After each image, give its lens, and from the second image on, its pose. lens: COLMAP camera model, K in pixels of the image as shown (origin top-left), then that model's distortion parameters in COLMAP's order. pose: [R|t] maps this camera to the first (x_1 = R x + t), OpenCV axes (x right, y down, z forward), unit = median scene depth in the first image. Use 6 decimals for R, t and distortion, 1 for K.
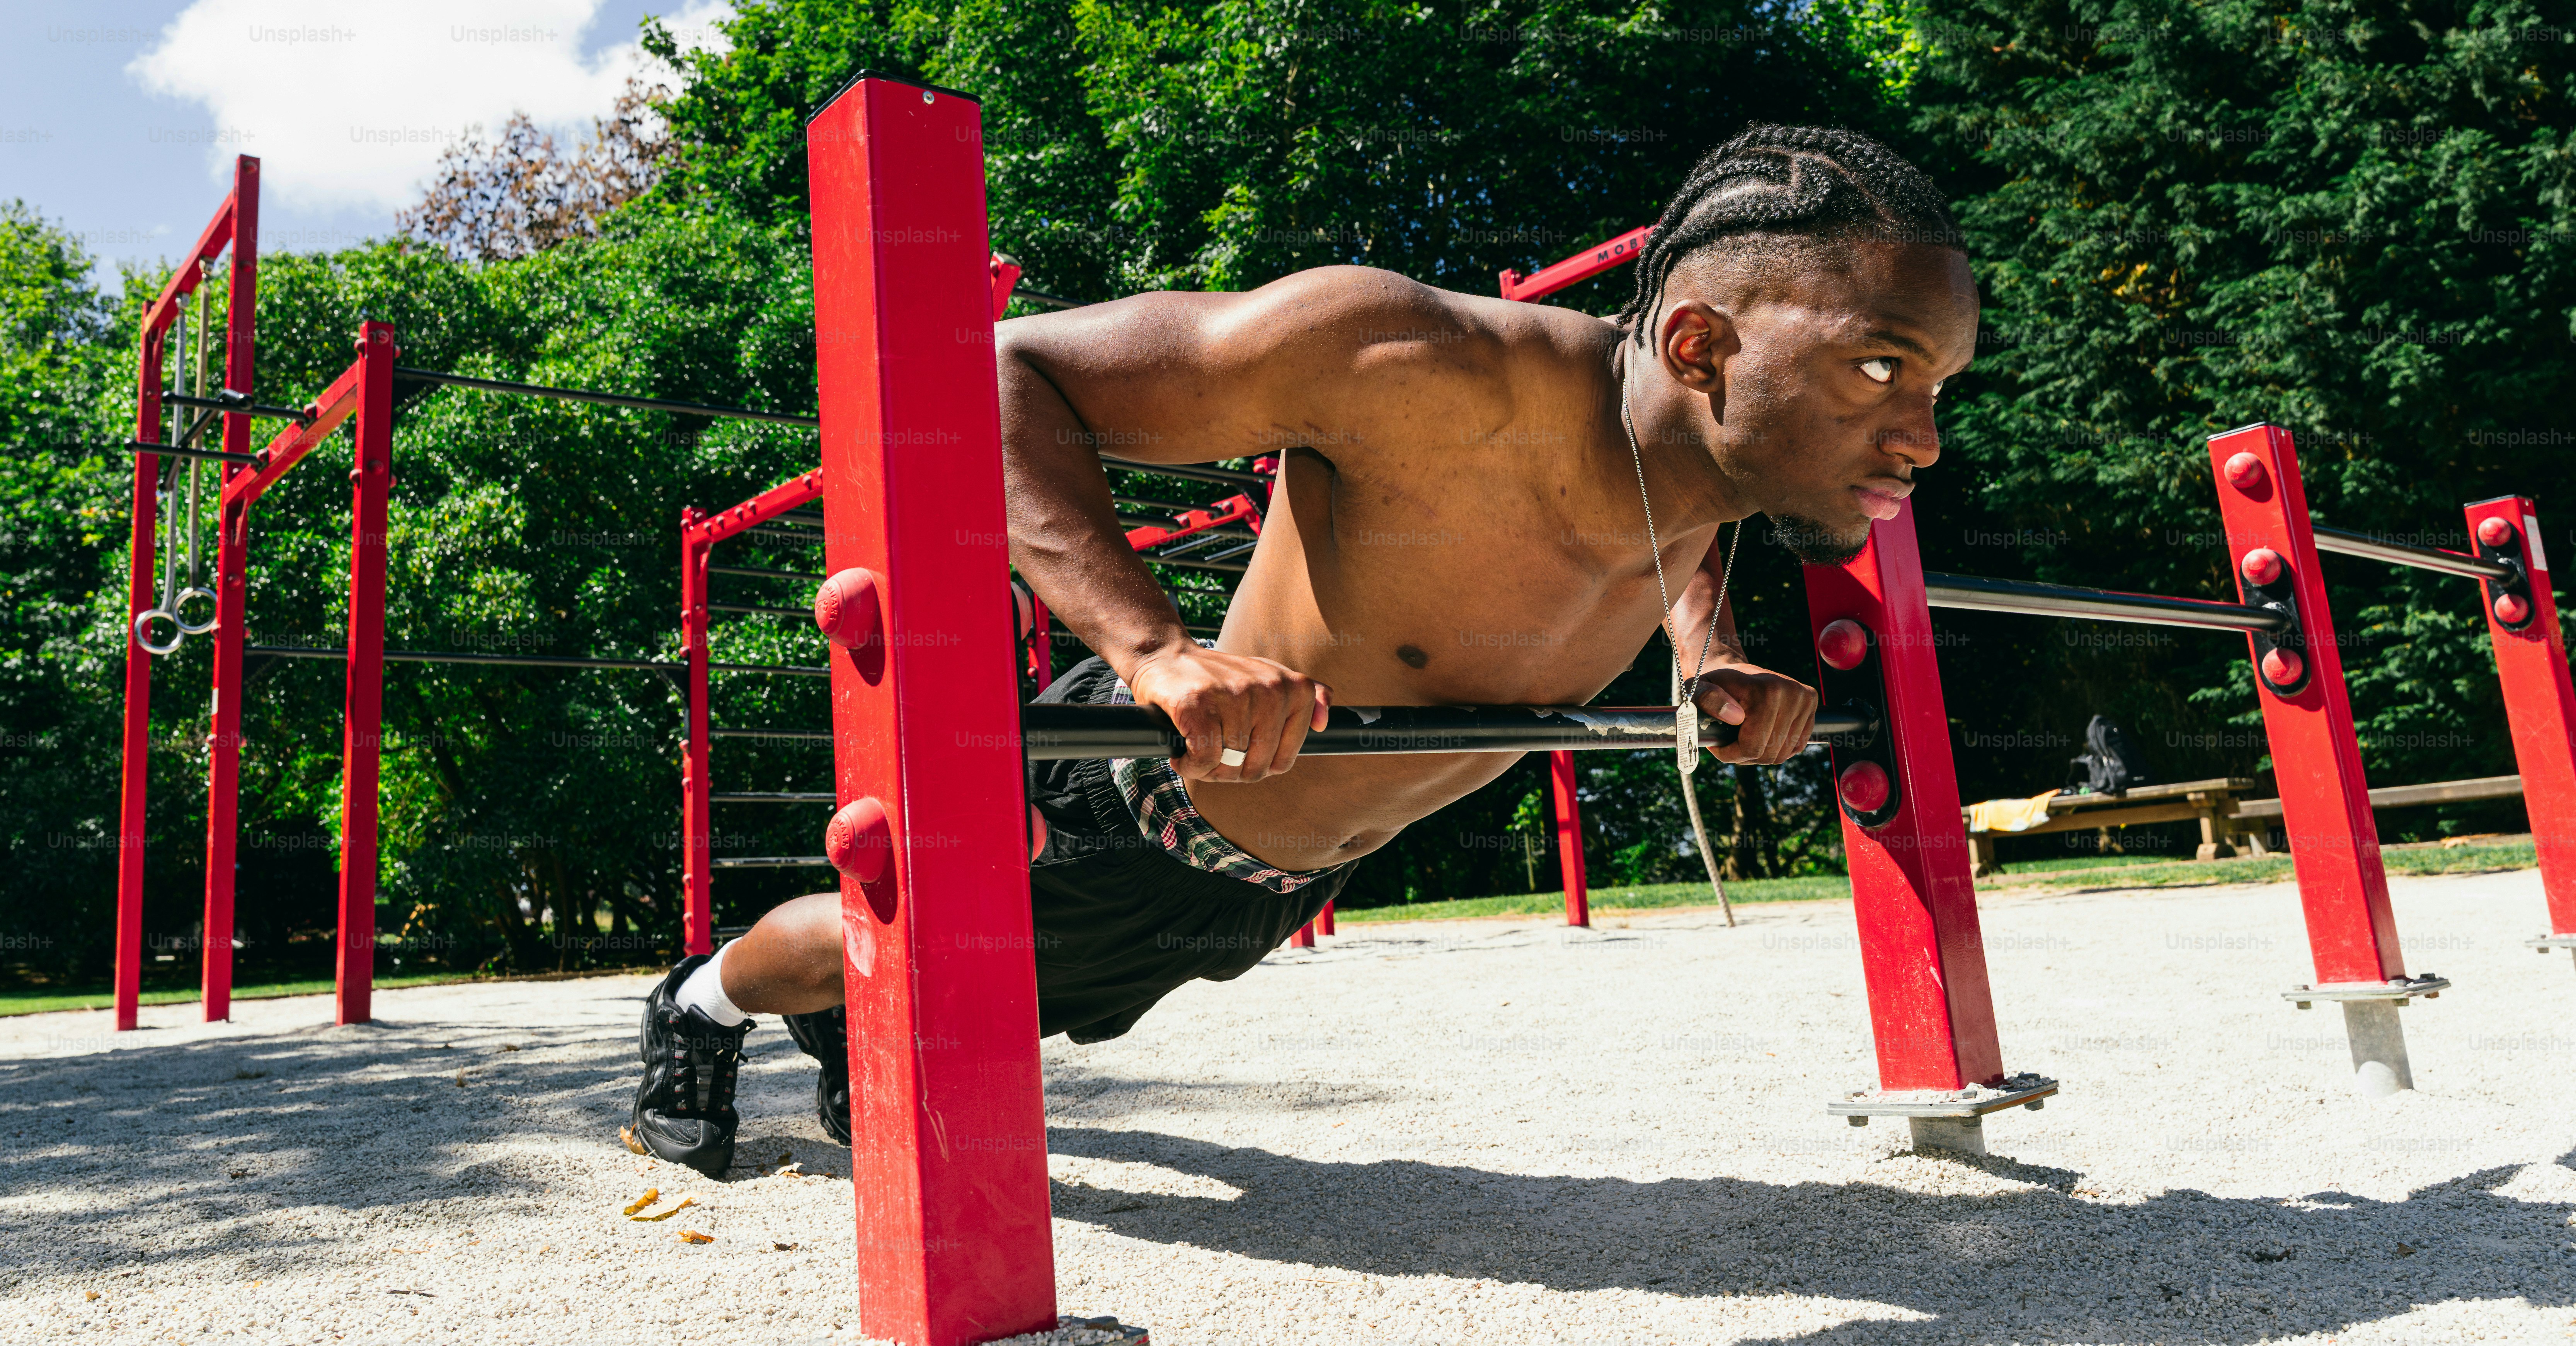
lens RADIAL K [[1848.3, 0, 1285.0], [0, 1848.3, 594.1], [0, 0, 1]] dist [0.004407, 0.001093]
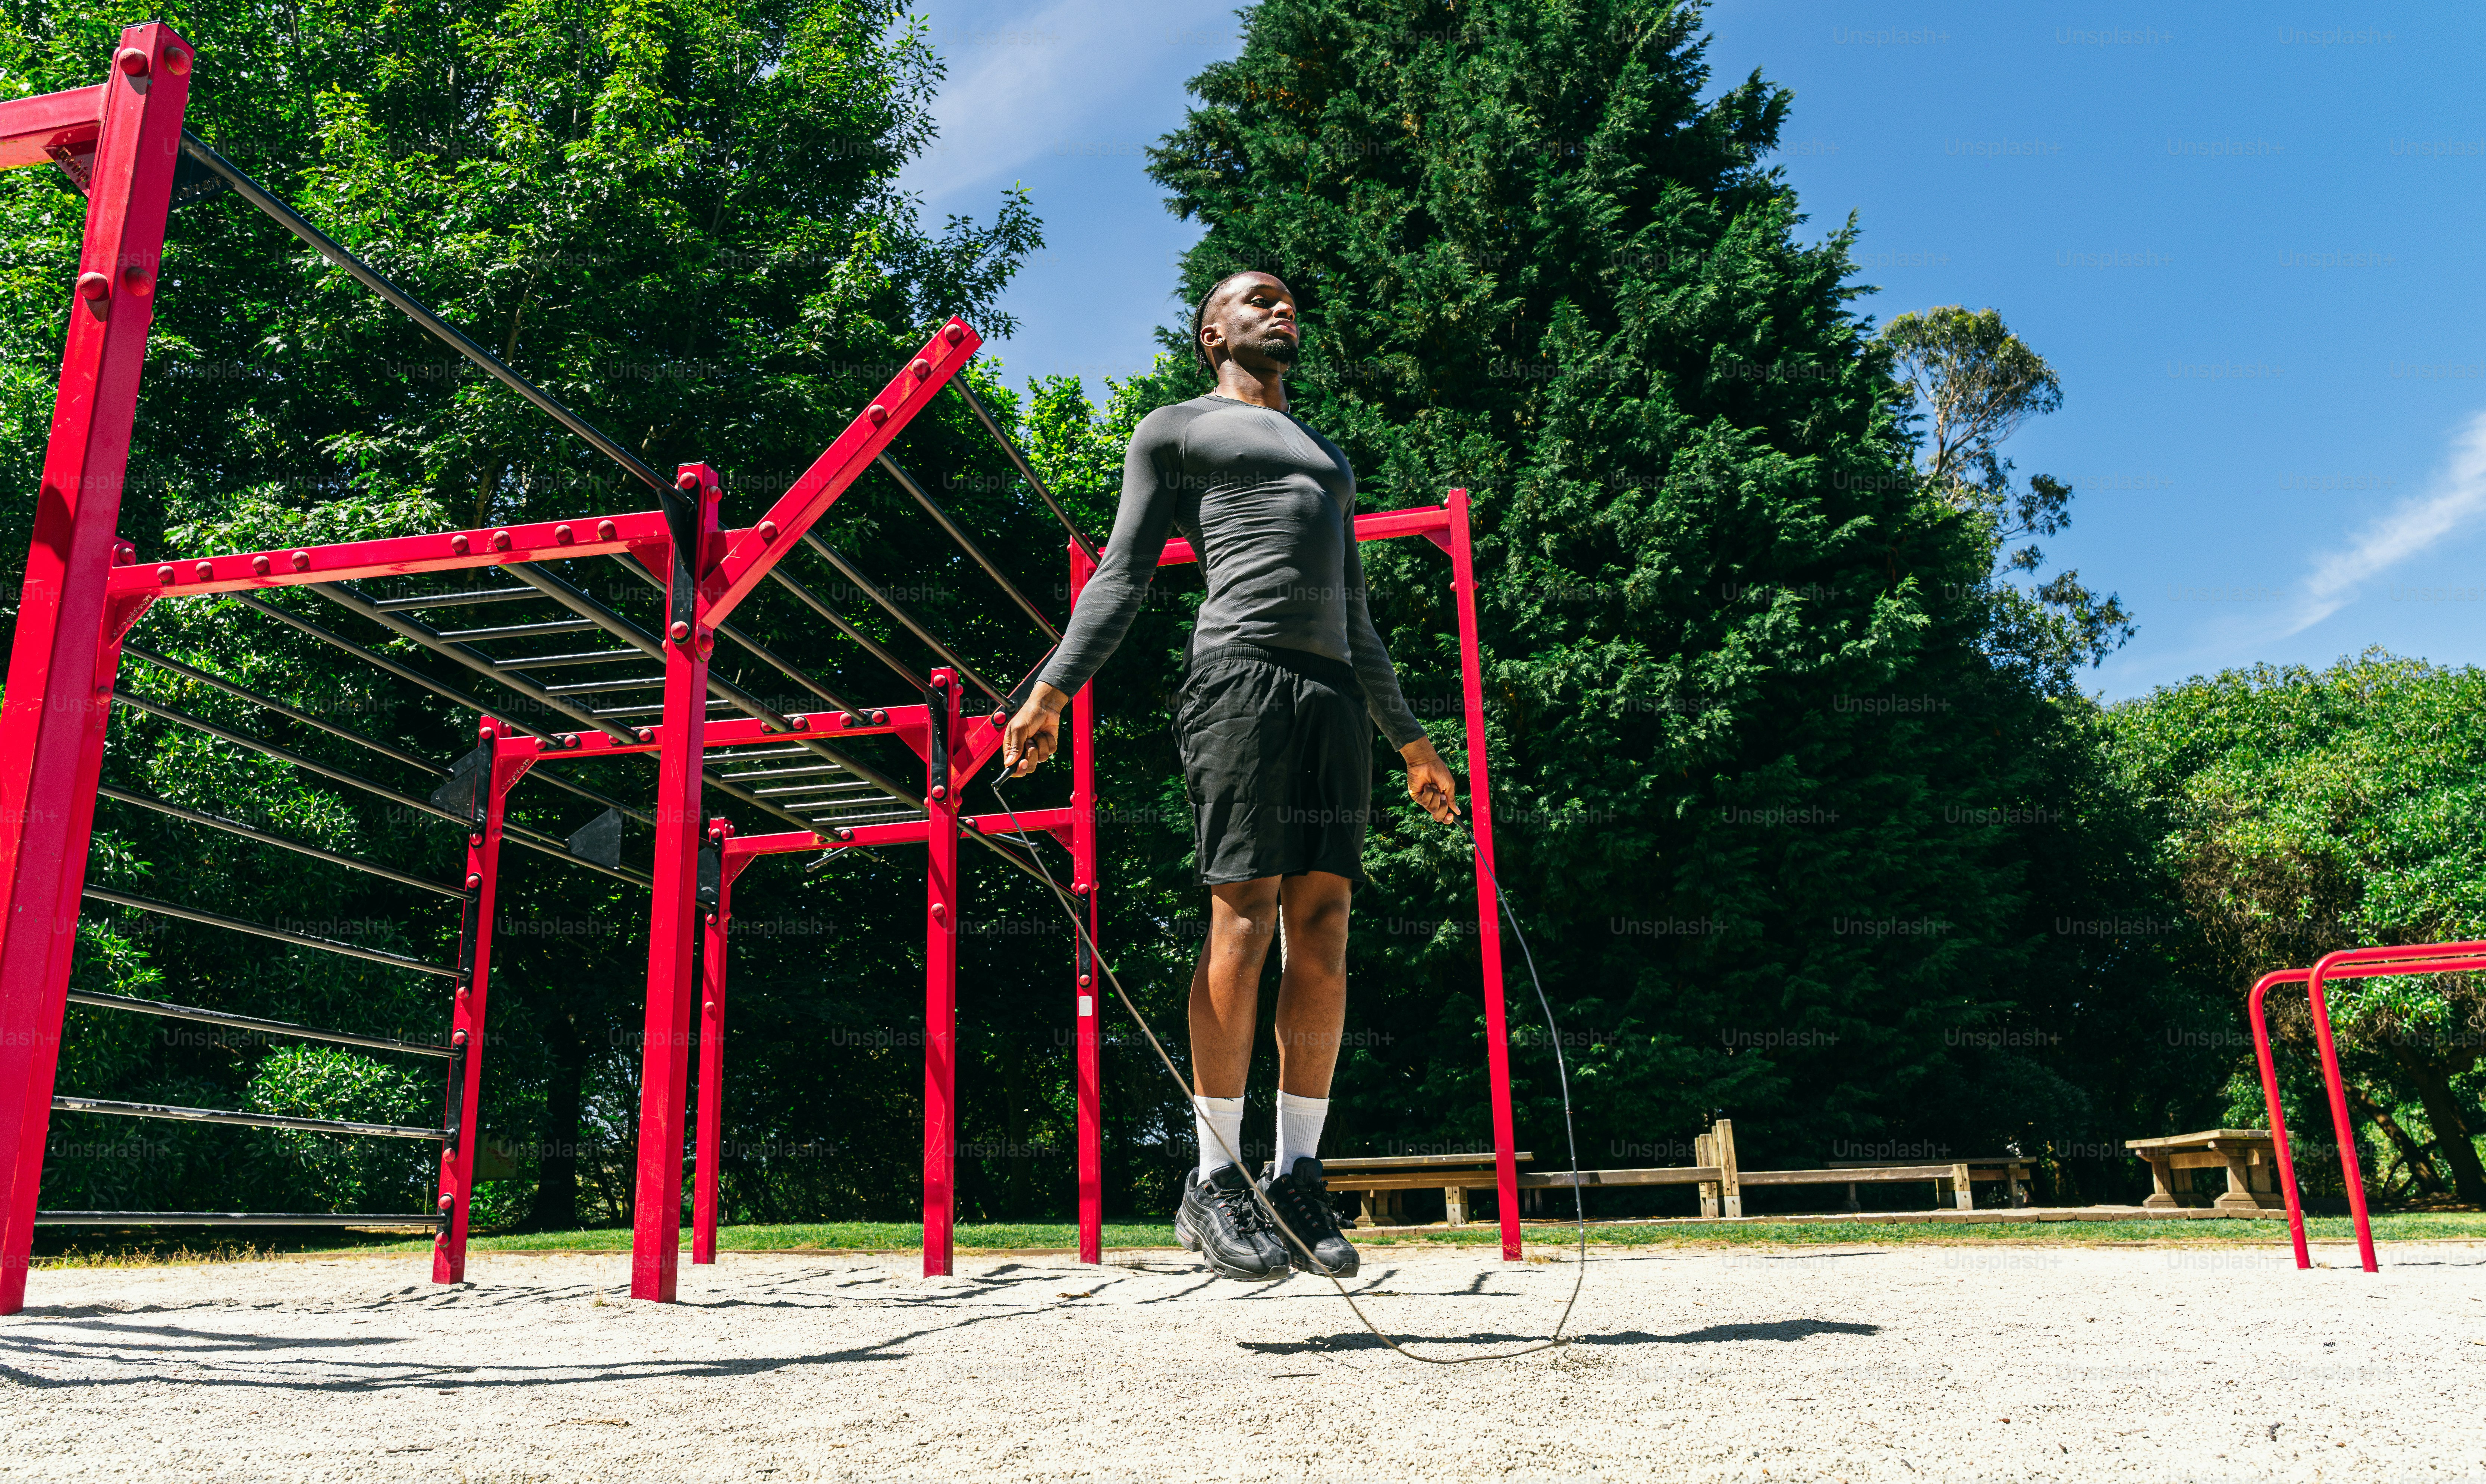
lens RADIAL K [[1742.0, 0, 1258.7], [0, 1742.0, 740.4], [0, 0, 1]] dist [0.013634, 0.003048]
pose [[0.785190, 0.211820, 0.581901, -0.206247], [-0.138018, 0.975903, -0.169007, 0.044162], [-0.603679, 0.052390, 0.795505, 0.194564]]
